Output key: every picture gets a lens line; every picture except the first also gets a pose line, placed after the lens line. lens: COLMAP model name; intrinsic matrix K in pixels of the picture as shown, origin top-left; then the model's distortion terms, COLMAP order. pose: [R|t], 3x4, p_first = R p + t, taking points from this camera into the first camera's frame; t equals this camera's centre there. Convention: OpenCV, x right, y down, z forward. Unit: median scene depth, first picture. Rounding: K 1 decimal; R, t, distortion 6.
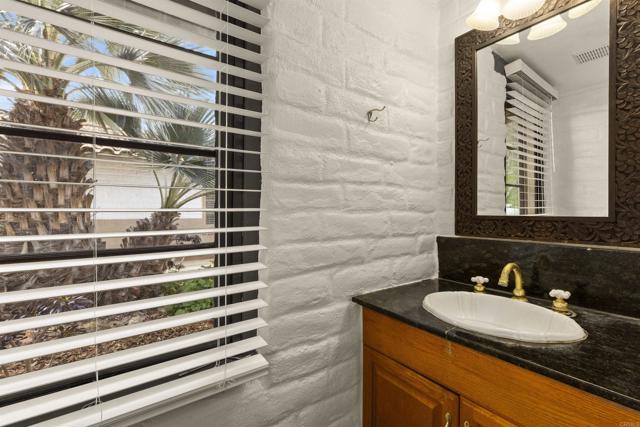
lens RADIAL K [[286.6, 0, 322.2], [0, 286.6, 211.6], [0, 0, 1]] dist [0.014331, -0.000411]
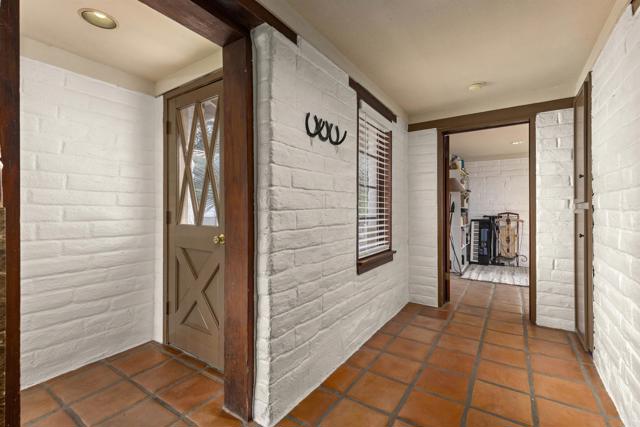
lens RADIAL K [[286.6, 0, 322.2], [0, 286.6, 211.6], [0, 0, 1]] dist [0.014331, -0.000411]
pose [[0.940155, -0.001114, 0.340745, -2.197233], [0.000251, 0.999997, 0.002576, 0.025536], [-0.340747, -0.002336, 0.940152, -2.068540]]
